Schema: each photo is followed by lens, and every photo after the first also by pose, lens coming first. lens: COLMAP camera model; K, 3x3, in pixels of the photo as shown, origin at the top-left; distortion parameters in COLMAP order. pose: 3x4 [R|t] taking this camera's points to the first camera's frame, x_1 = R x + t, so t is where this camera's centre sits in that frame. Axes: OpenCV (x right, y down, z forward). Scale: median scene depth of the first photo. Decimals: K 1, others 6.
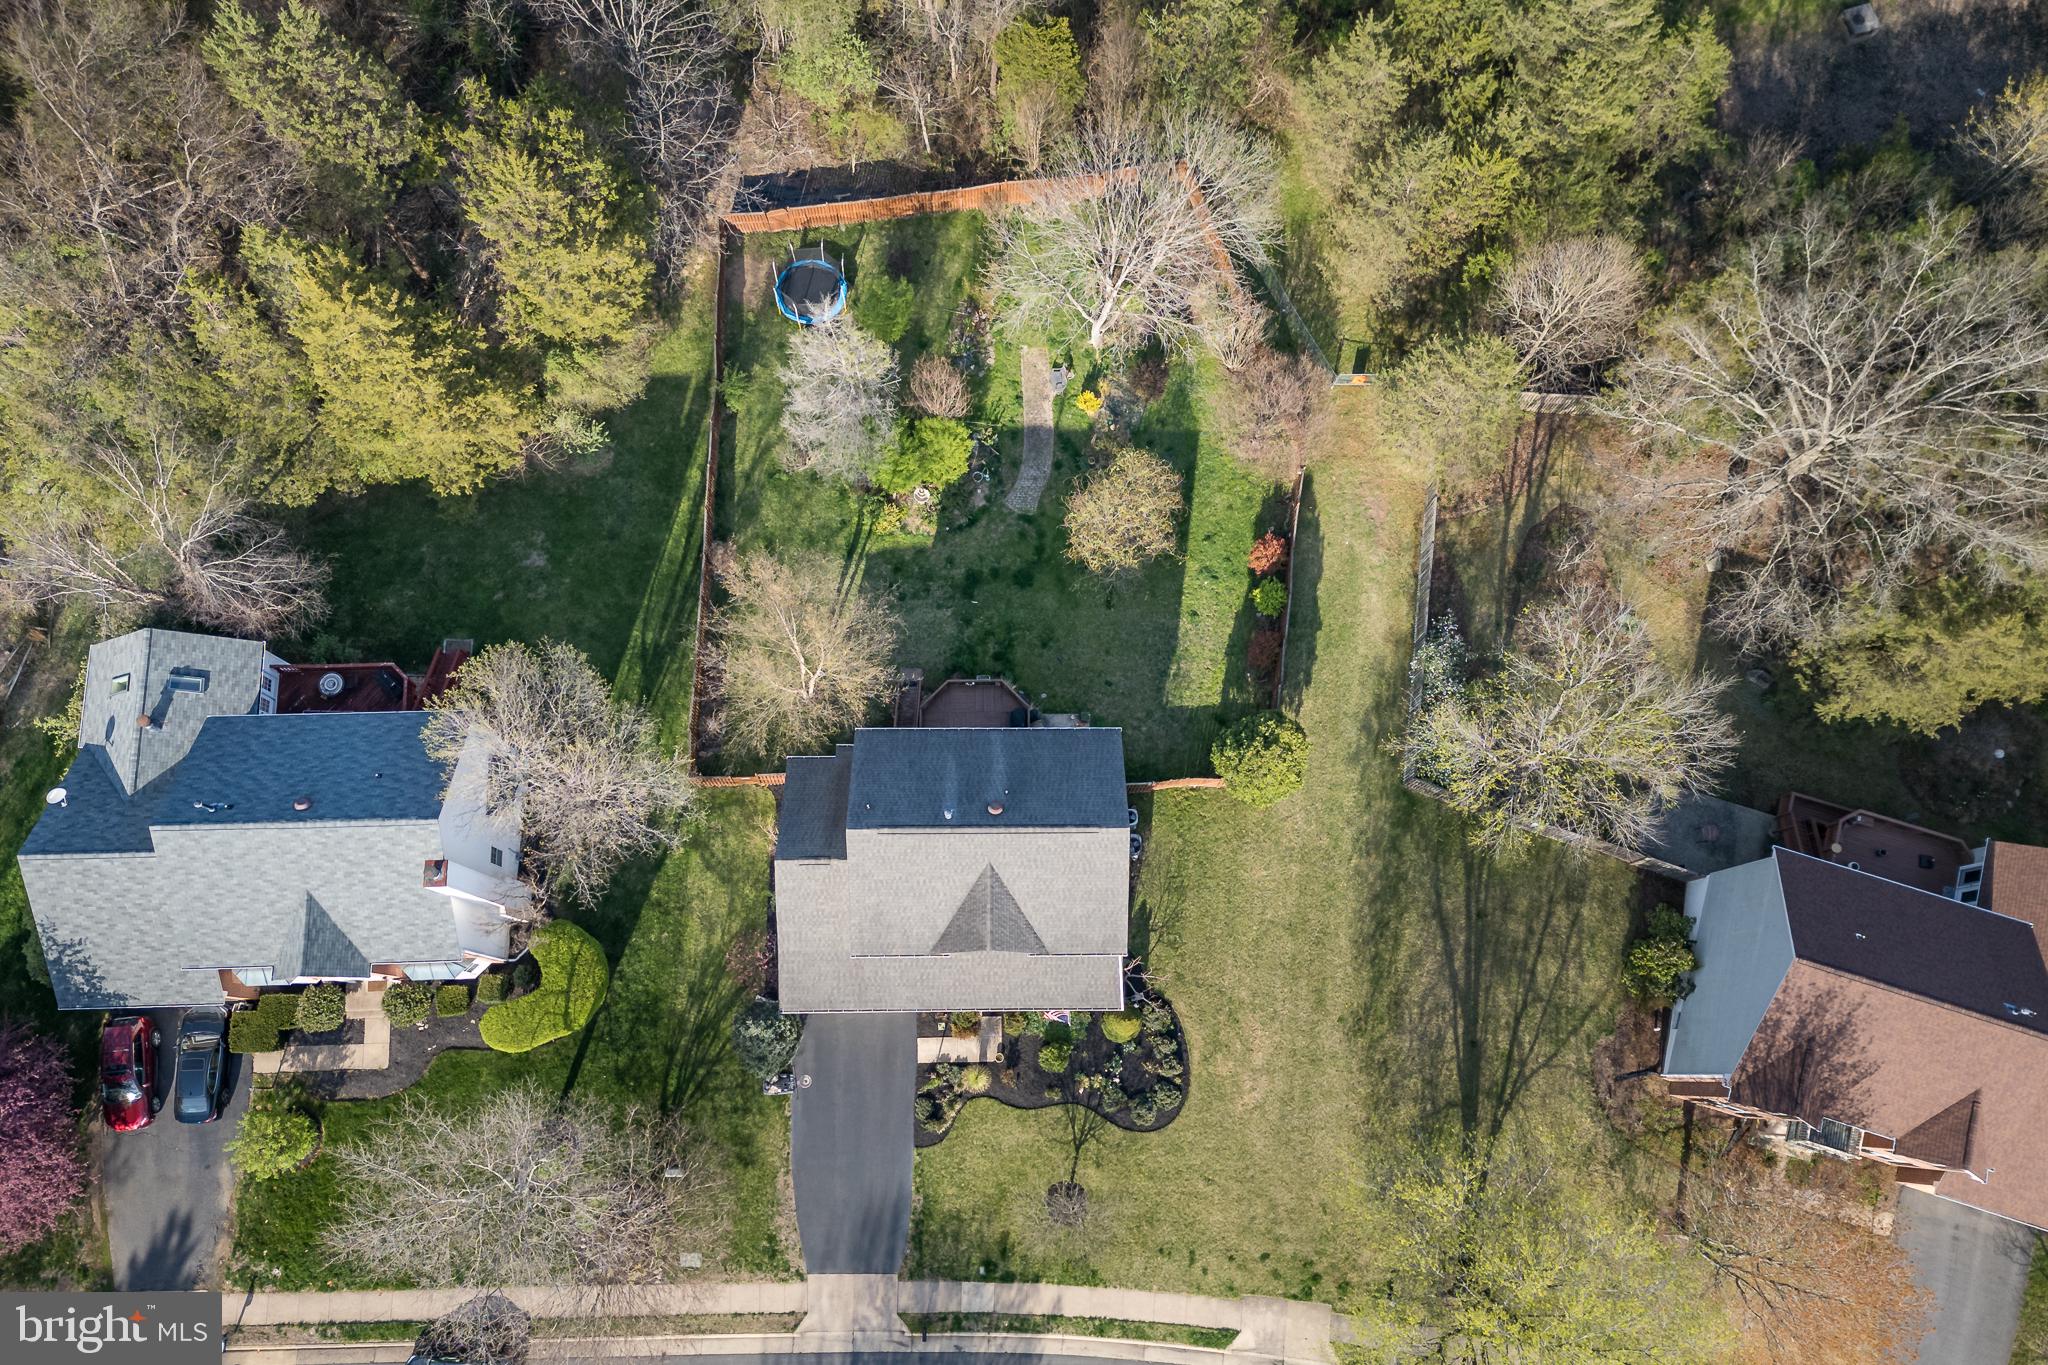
lens RADIAL K [[1460.7, 0, 1021.5], [0, 1460.7, 719.0], [0, 0, 1]] dist [0.055789, -0.000727]
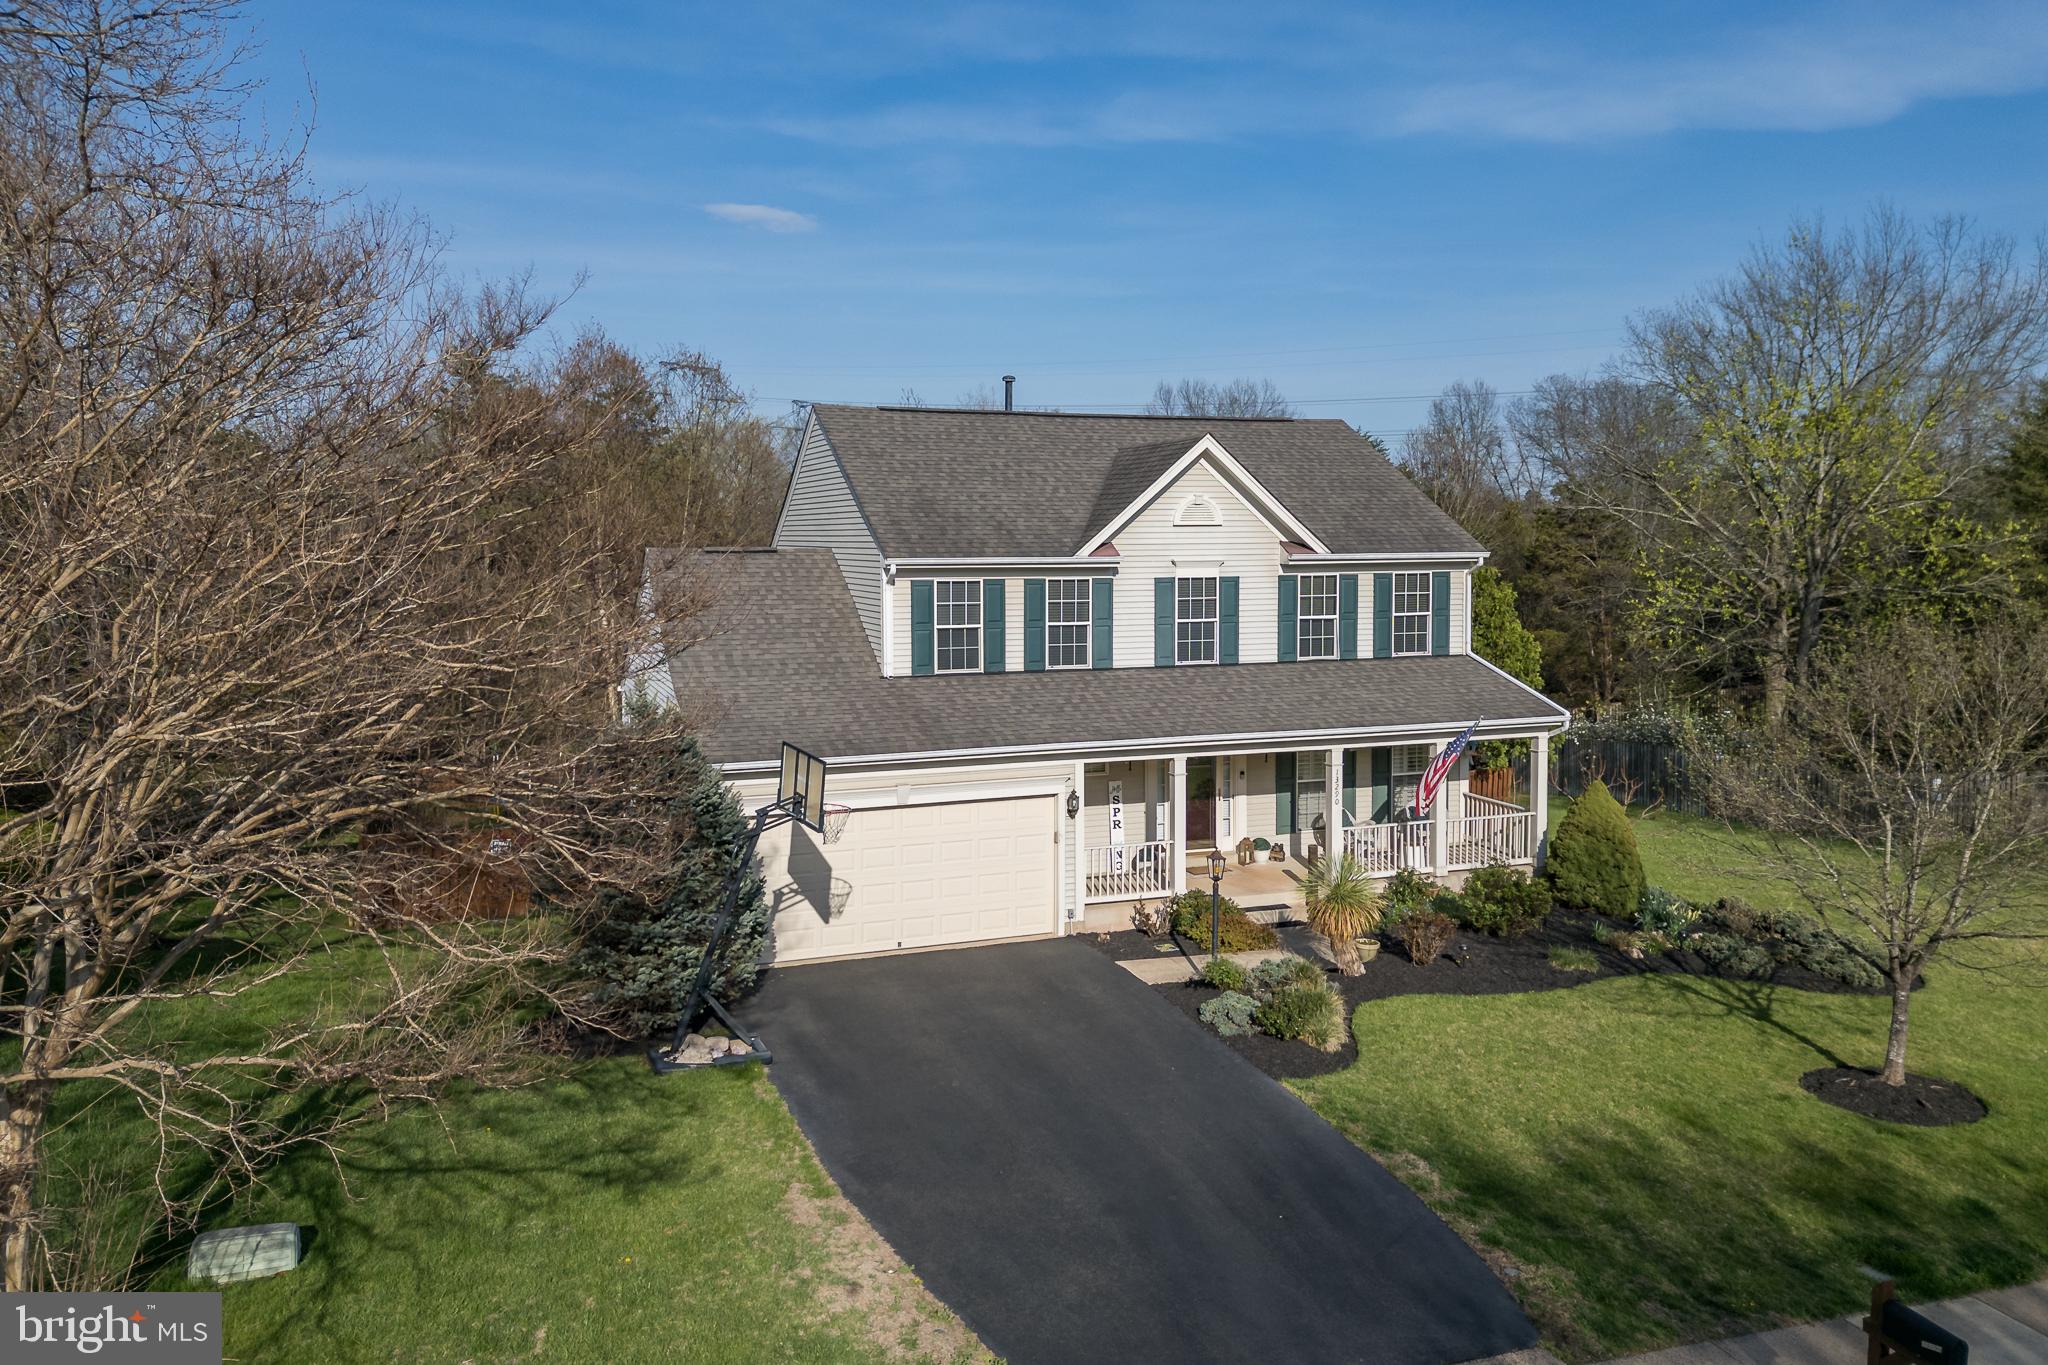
lens RADIAL K [[1428.1, 0, 1024.0], [0, 1428.1, 682.5], [0, 0, 1]] dist [0.053356, -0.042832]
pose [[0.939512, -0.063337, 0.336608, -0.191103], [0.338789, 0.316405, -0.886064, 0.467844], [-0.050384, 0.946507, 0.318724, 0.831730]]
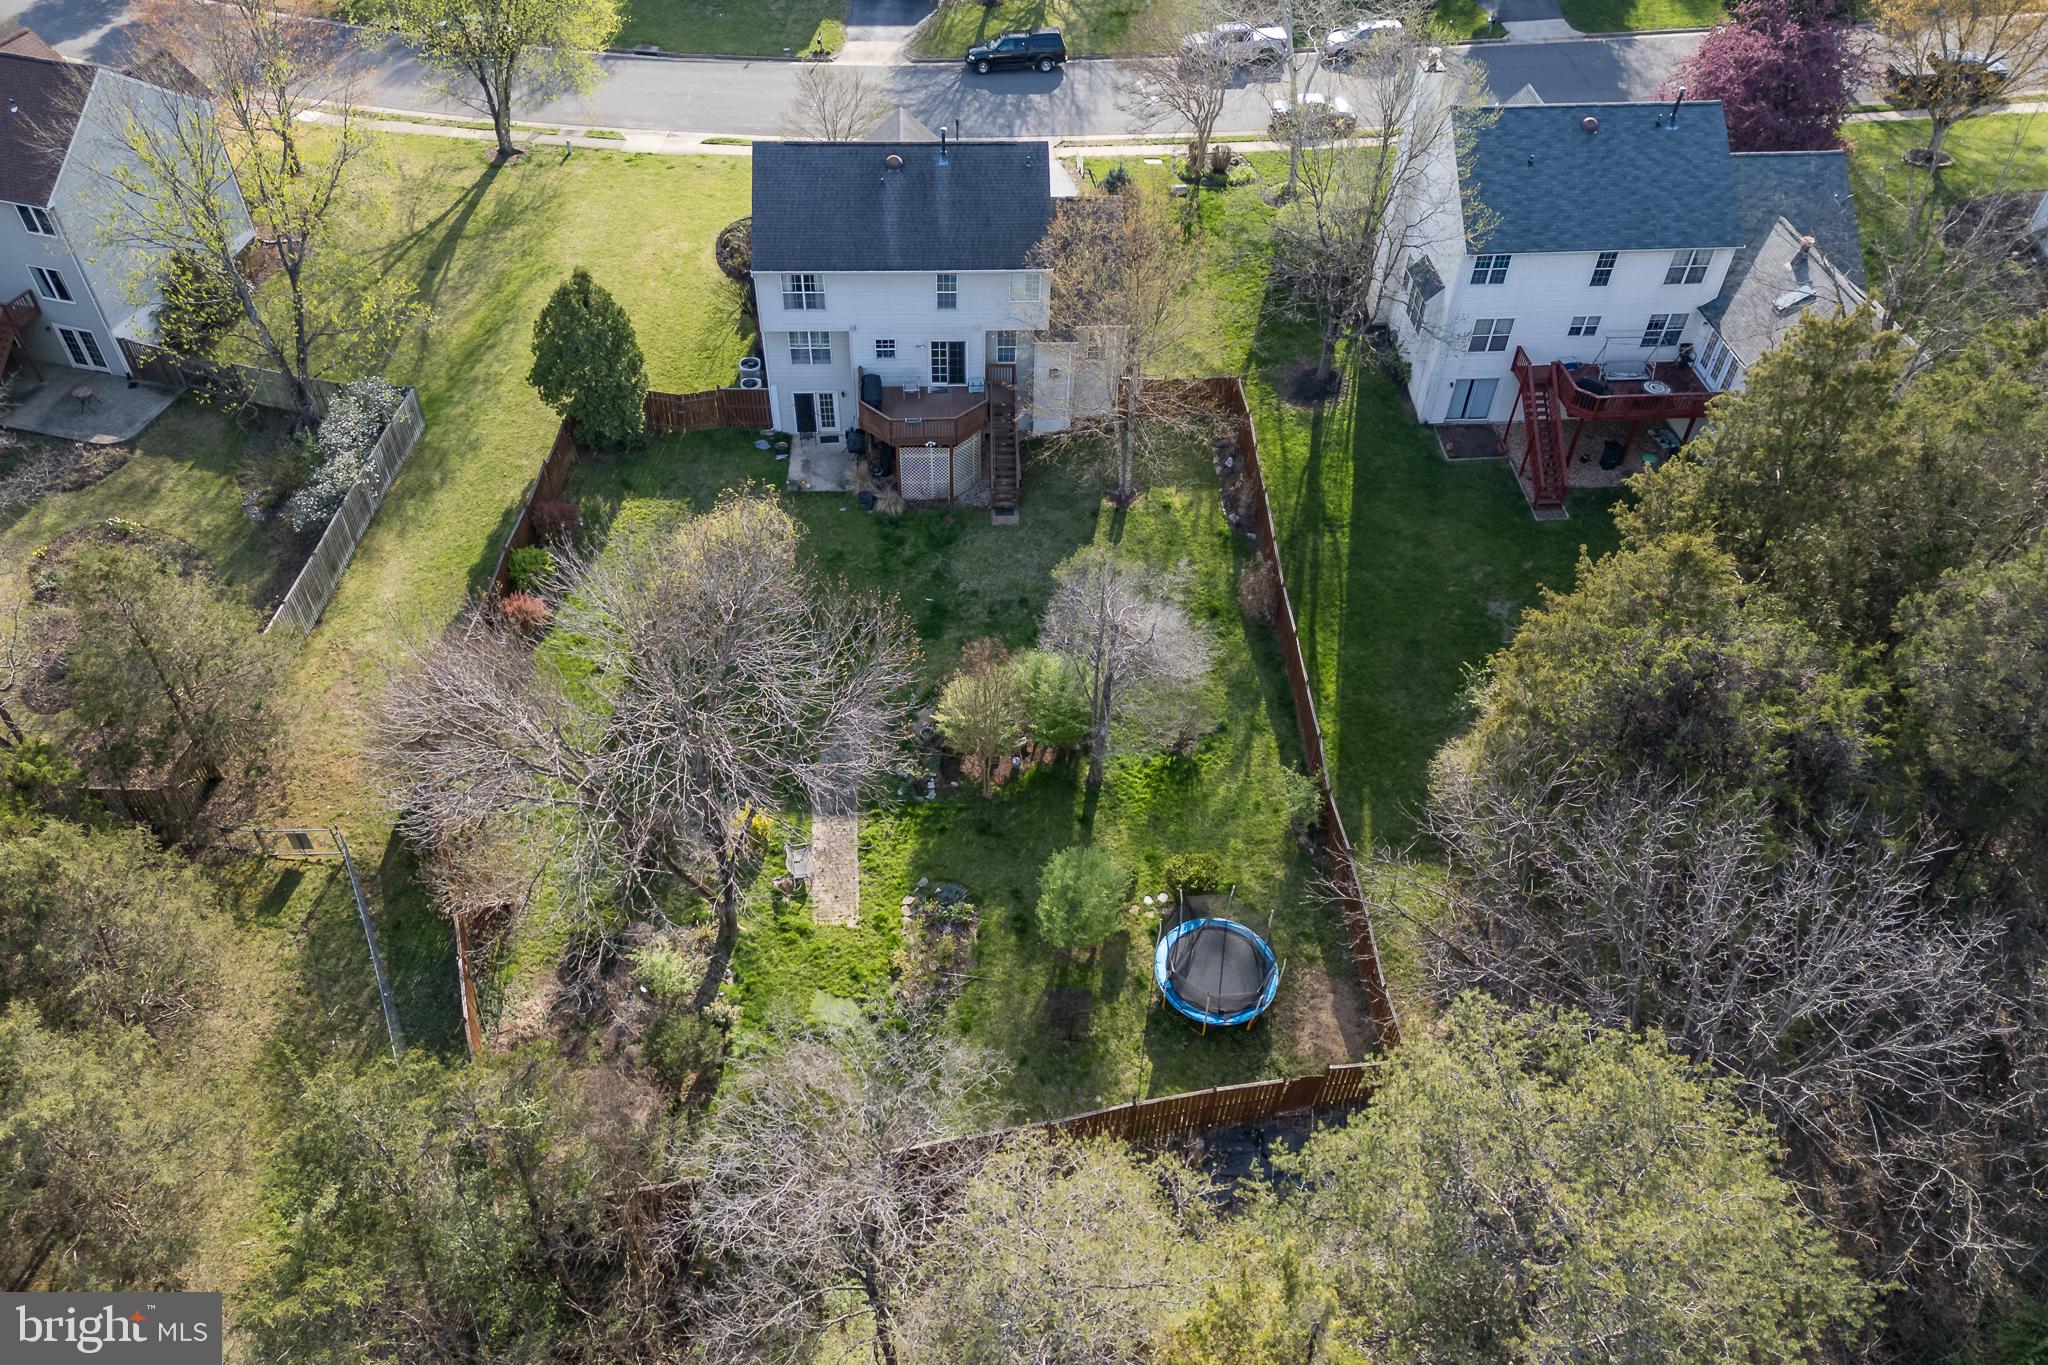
lens RADIAL K [[1399.9, 0, 1023.1], [0, 1399.9, 712.2], [0, 0, 1]] dist [0.050734, -0.030722]
pose [[-0.997581, 0.008124, -0.069044, -0.033862], [-0.061917, -0.555437, 0.829250, -0.805446], [-0.031613, 0.831519, 0.554597, 0.709680]]
